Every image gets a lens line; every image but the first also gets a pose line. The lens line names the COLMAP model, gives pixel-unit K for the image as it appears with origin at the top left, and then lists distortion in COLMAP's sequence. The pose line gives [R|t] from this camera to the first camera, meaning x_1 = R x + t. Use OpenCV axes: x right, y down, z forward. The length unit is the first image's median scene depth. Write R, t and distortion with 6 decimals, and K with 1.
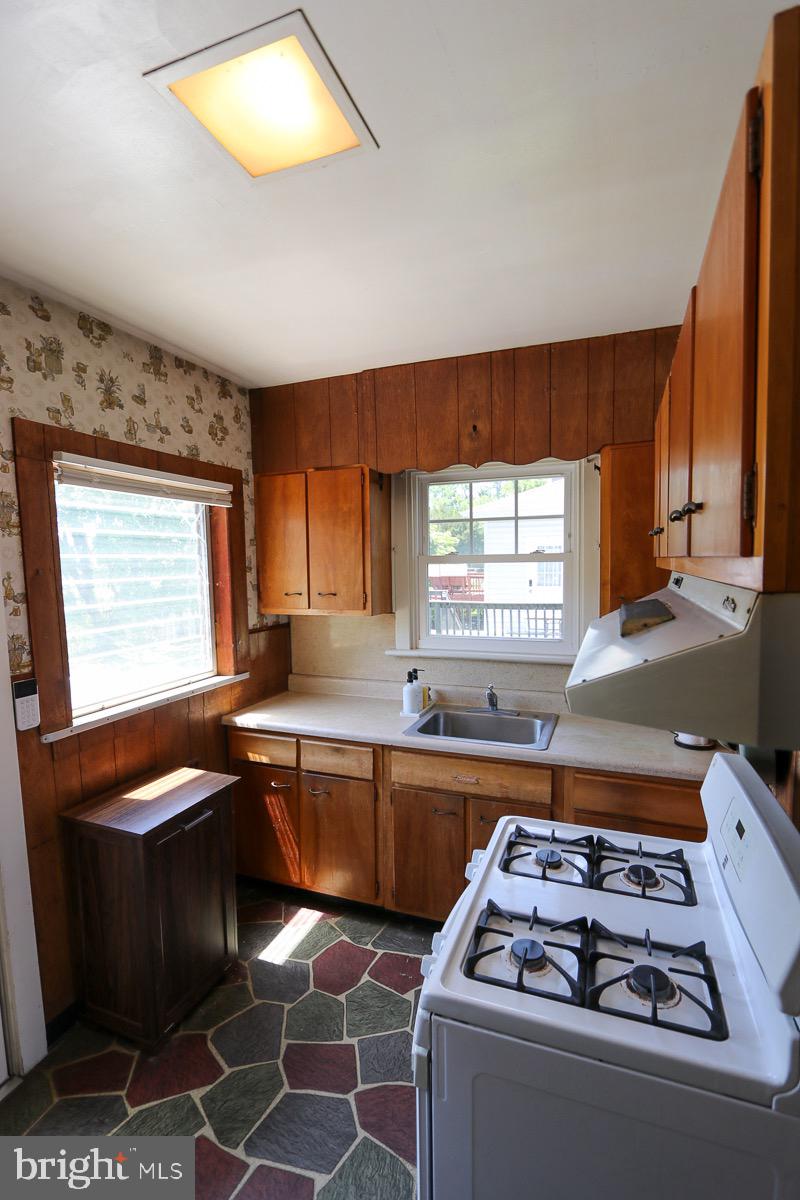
lens RADIAL K [[552.5, 0, 400.2], [0, 552.5, 613.0], [0, 0, 1]] dist [-0.014595, 0.000880]
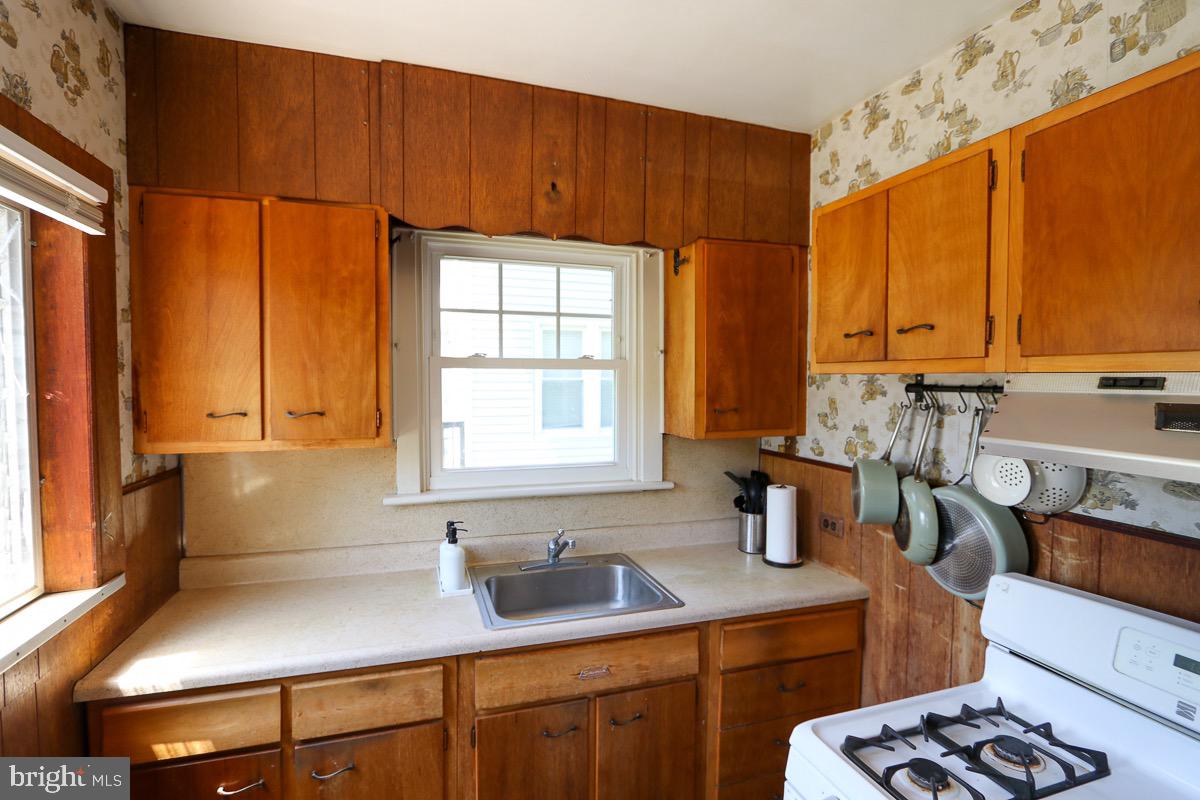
lens RADIAL K [[552.5, 0, 586.5], [0, 552.5, 401.9], [0, 0, 1]] dist [-0.014595, 0.000880]
pose [[0.781996, -0.004932, 0.623264, -0.270941], [0.039844, 0.998319, -0.042091, -0.010329], [-0.622009, 0.057749, 0.780878, 0.371411]]
